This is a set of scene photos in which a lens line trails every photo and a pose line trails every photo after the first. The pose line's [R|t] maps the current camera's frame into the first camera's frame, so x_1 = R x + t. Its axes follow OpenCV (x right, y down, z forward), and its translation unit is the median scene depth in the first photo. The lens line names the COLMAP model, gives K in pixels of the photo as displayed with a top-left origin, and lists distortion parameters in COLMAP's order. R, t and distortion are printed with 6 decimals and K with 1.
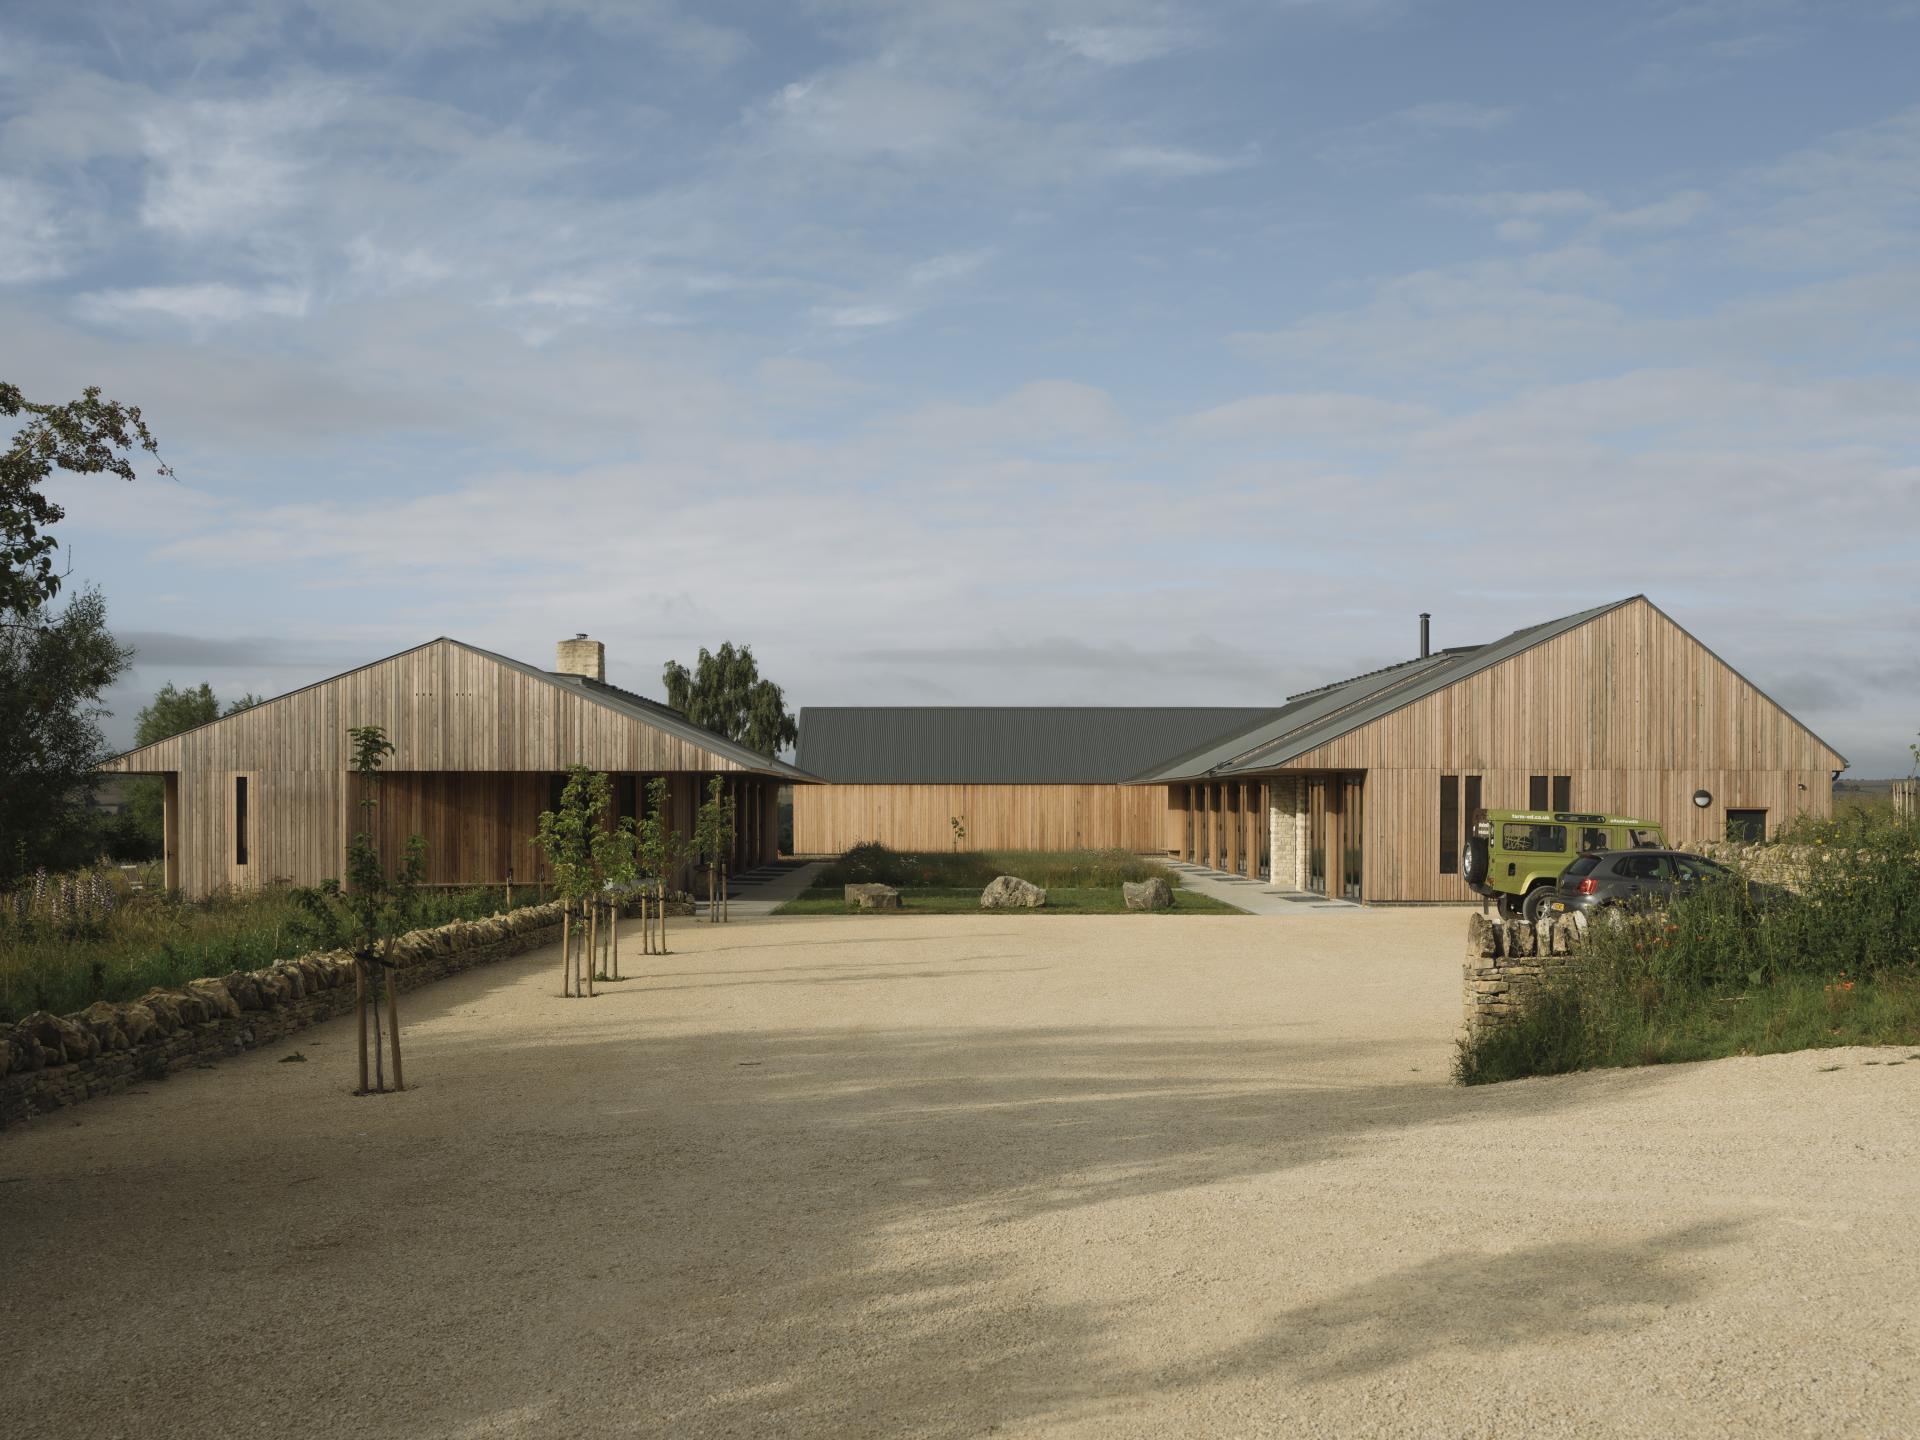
lens RADIAL K [[4453.1, 0, 960.0], [0, 4453.1, 720.0], [0, 0, 1]] dist [0.043360, 0.153636]
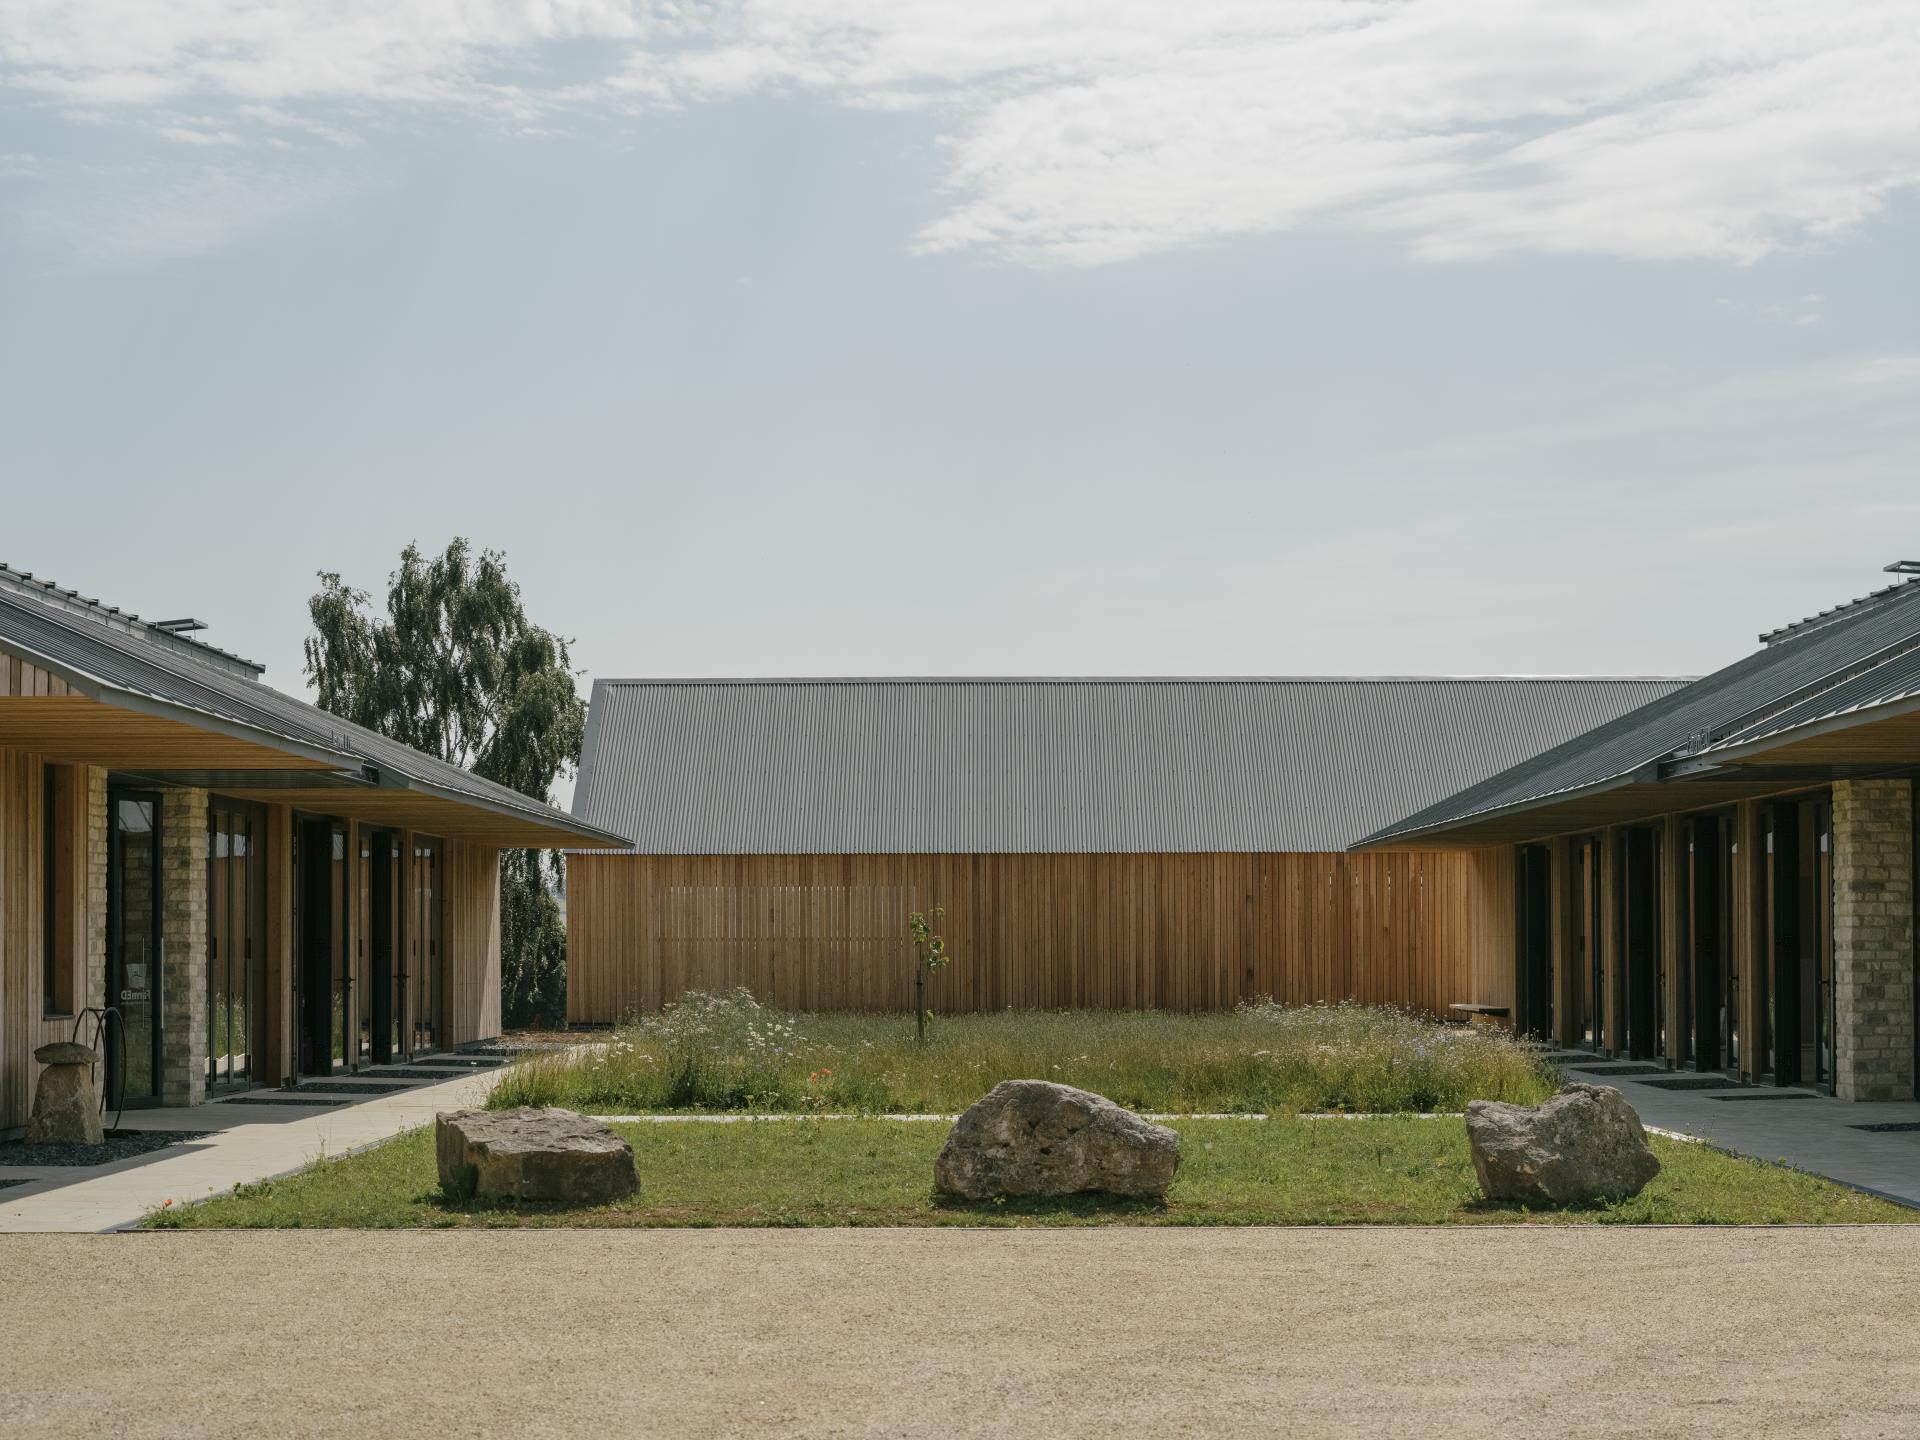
lens RADIAL K [[8832.0, 0, 960.0], [0, 8832.0, 720.0], [0, 0, 1]] dist [0.050698, -2.656122]
pose [[0.999988, -0.000048, -0.004982, 0.003126], [0.000025, 0.999989, -0.004631, 0.005152], [0.004983, 0.004631, 0.999977, 0.149913]]
